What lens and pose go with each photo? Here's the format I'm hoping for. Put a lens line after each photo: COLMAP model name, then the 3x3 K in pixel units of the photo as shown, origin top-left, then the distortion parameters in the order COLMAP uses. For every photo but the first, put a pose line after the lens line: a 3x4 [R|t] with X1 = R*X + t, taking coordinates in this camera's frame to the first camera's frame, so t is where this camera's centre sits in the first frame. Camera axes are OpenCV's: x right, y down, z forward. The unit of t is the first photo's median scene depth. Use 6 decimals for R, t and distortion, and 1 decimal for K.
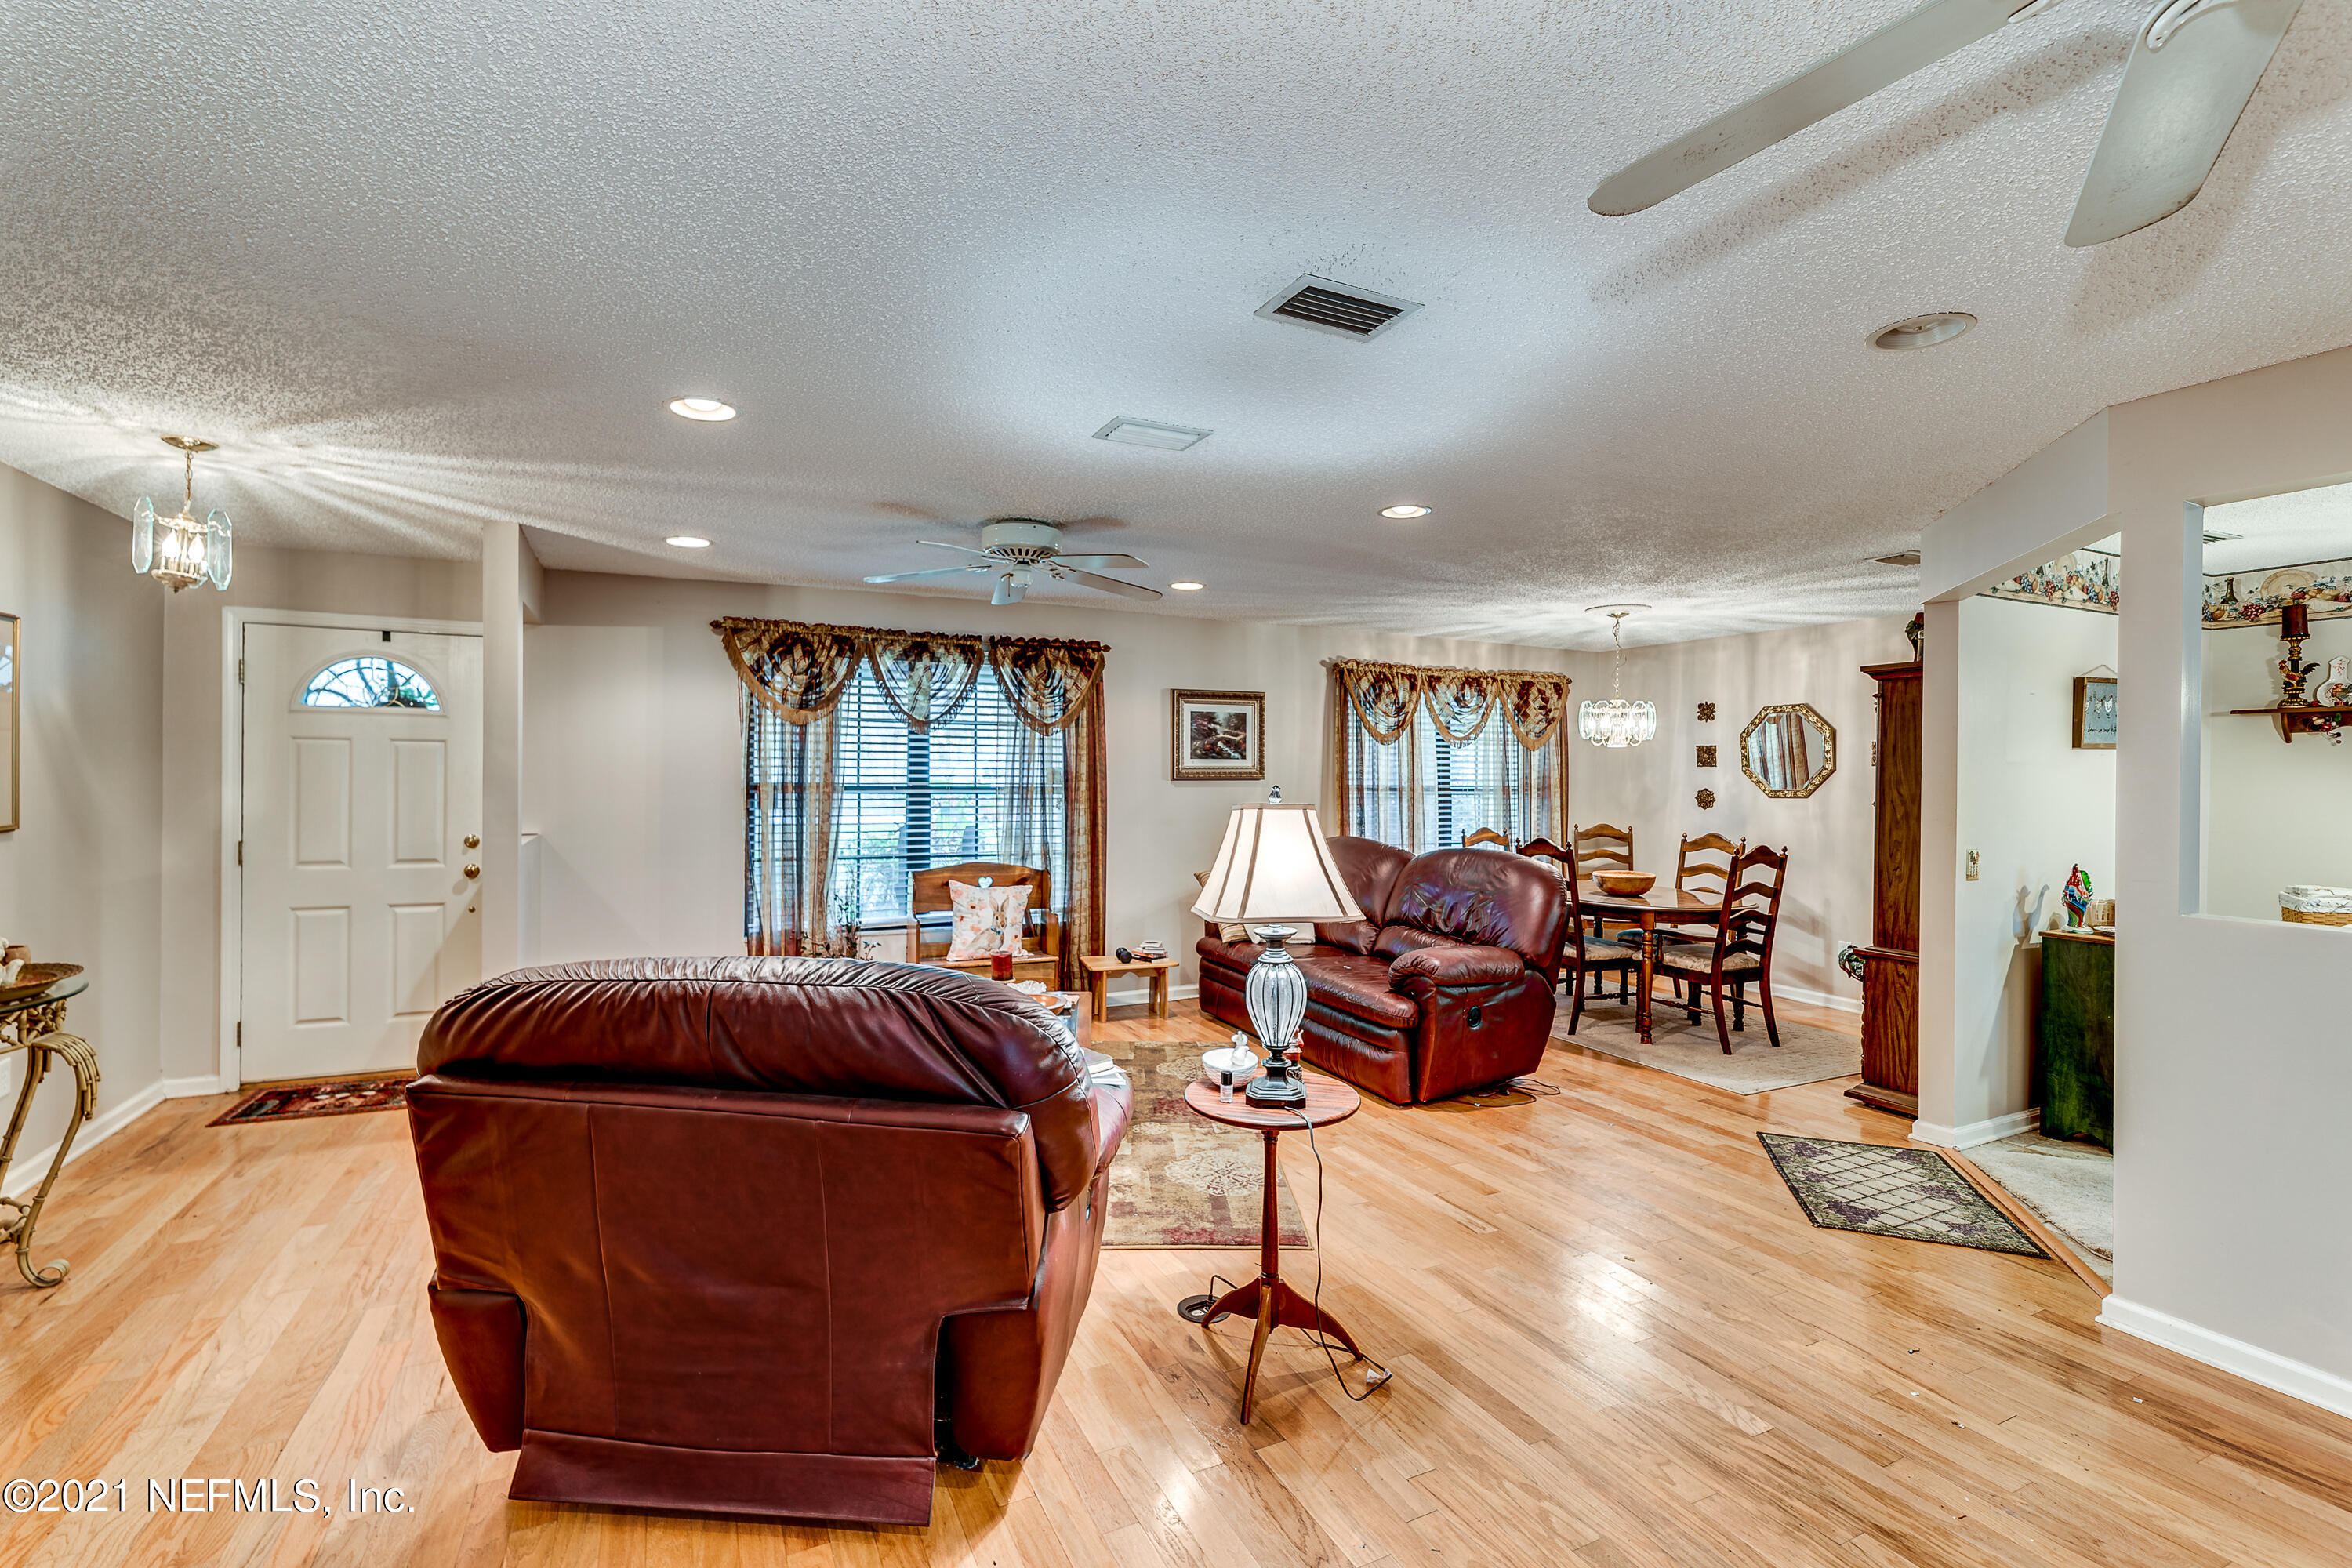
lens RADIAL K [[1024.2, 0, 1157.4], [0, 1024.2, 777.4], [0, 0, 1]] dist [-0.001571, -0.000303]
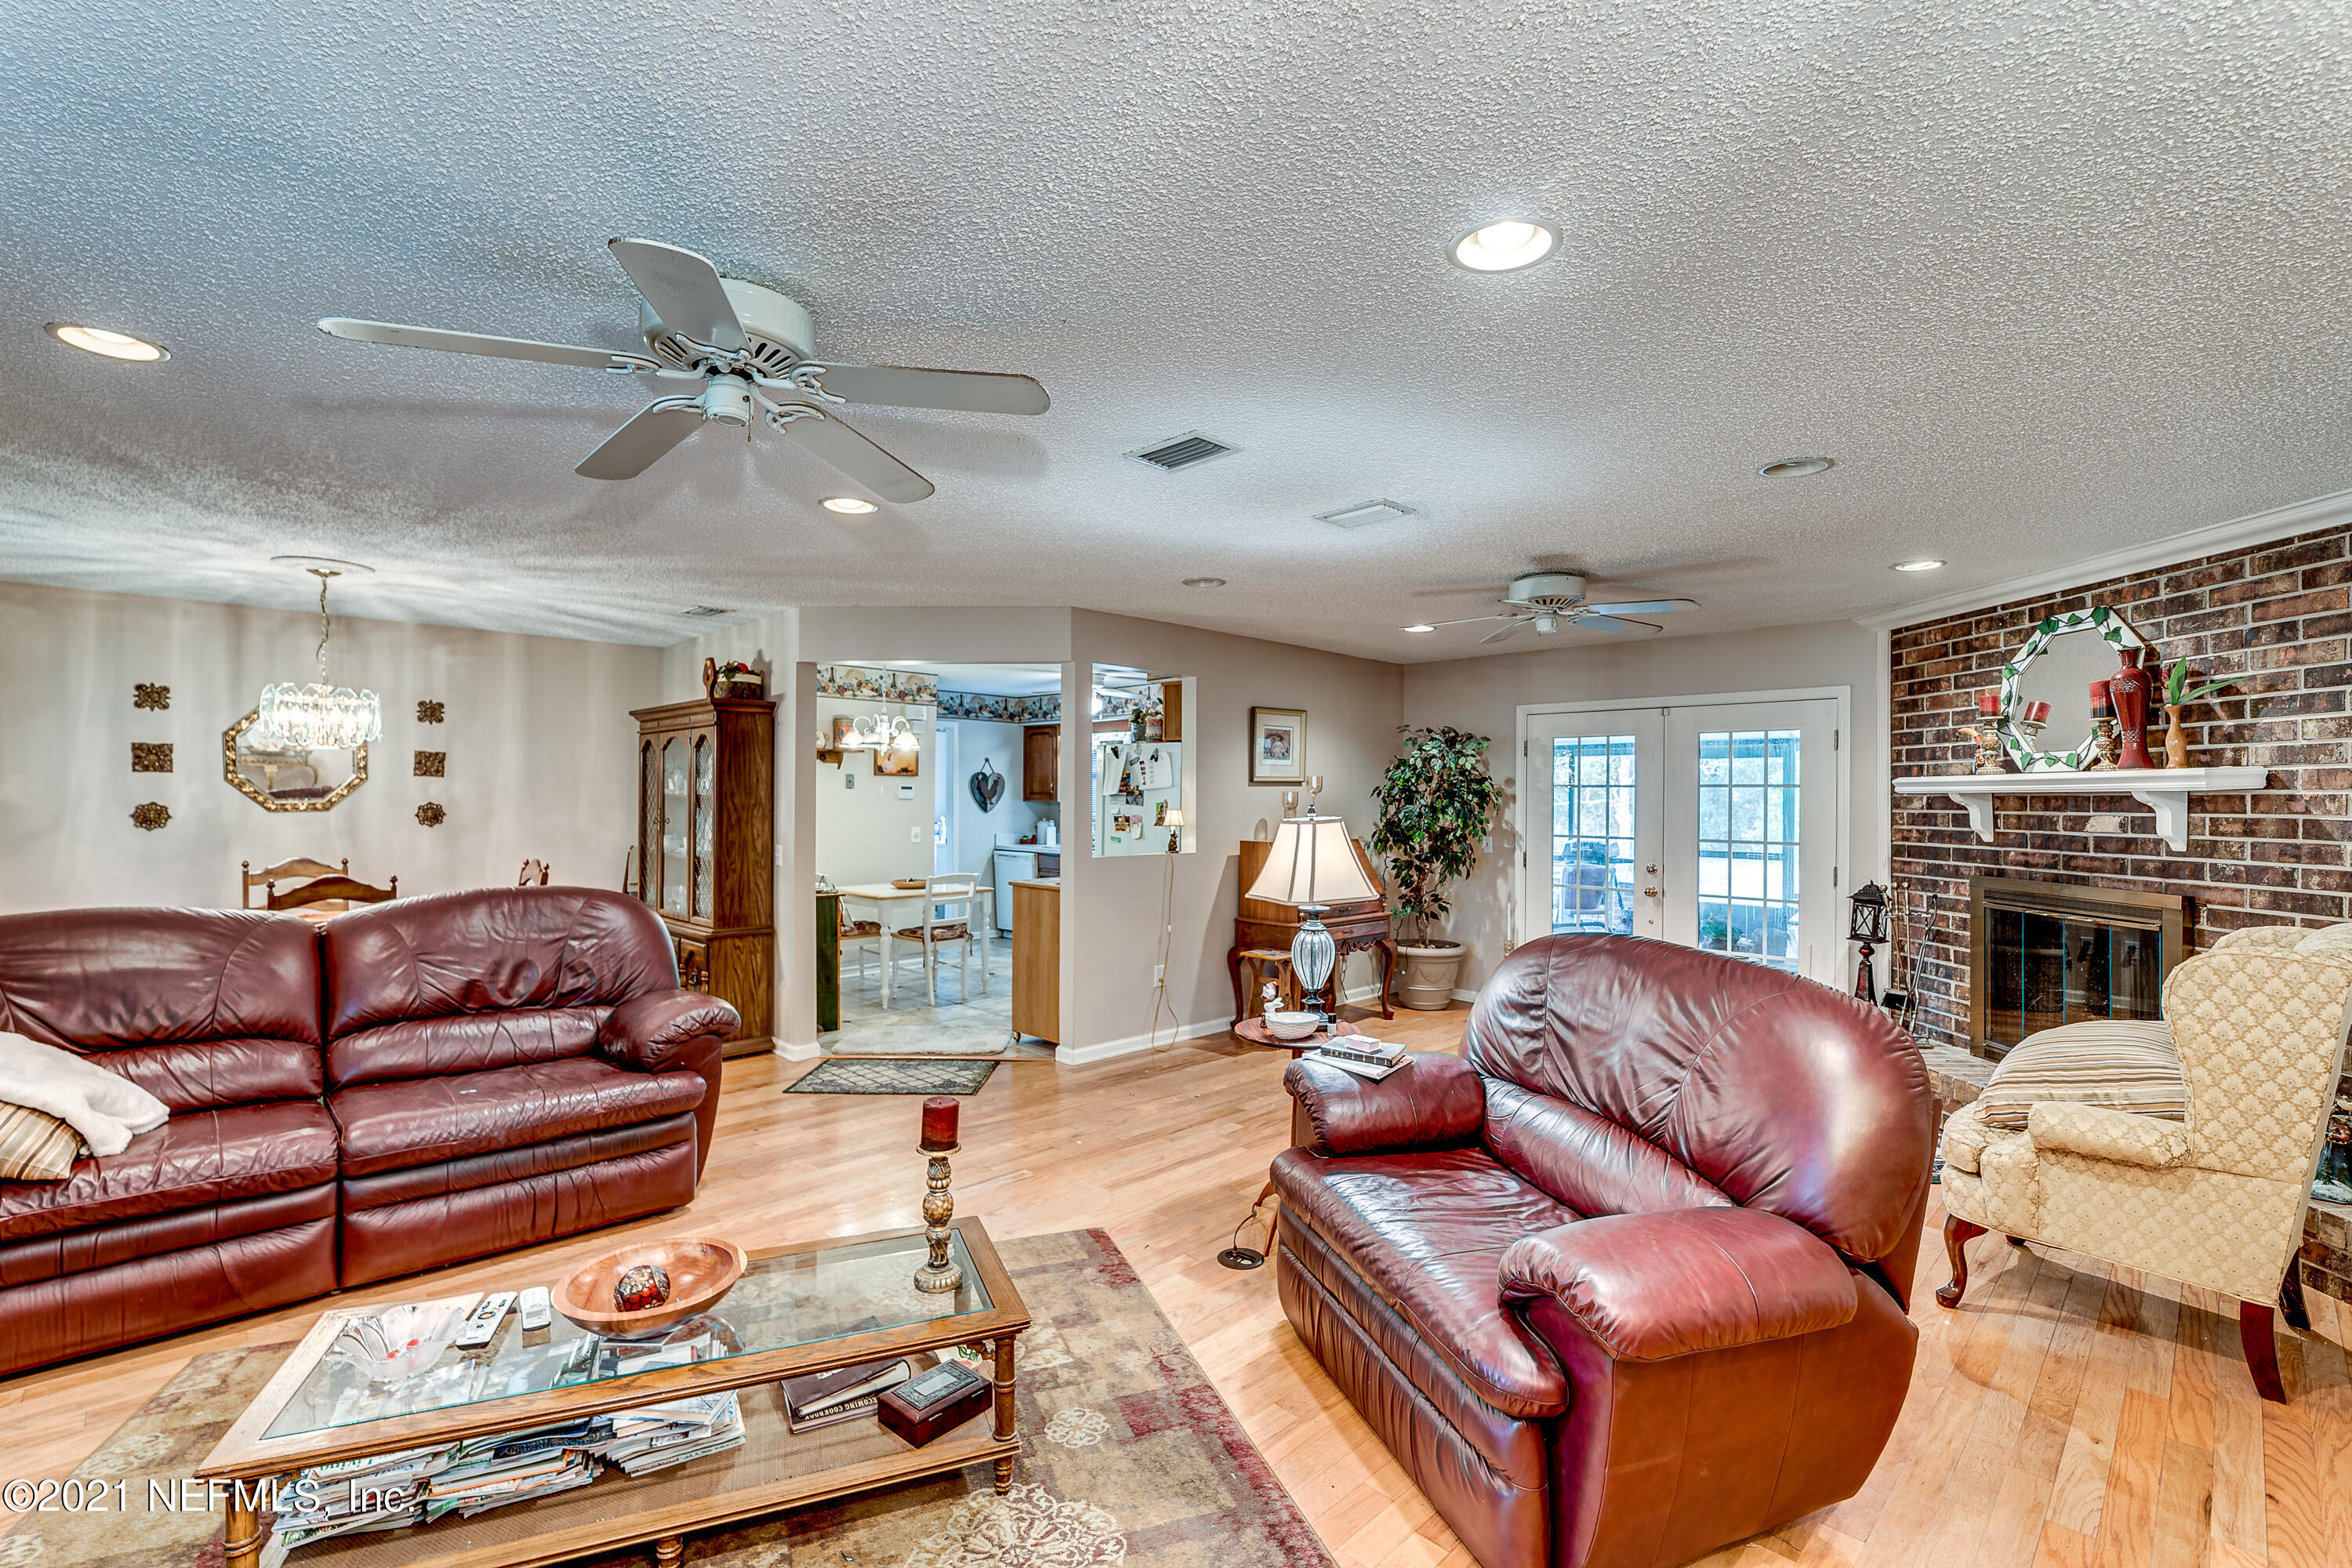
lens RADIAL K [[1026.6, 0, 1170.5], [0, 1026.6, 788.3], [0, 0, 1]] dist [-0.001392, -0.000057]
pose [[-0.323282, -0.005868, 0.946285, -0.472404], [-0.006655, 0.999970, 0.003928, -0.008032], [-0.946279, -0.005028, -0.323311, 0.669837]]
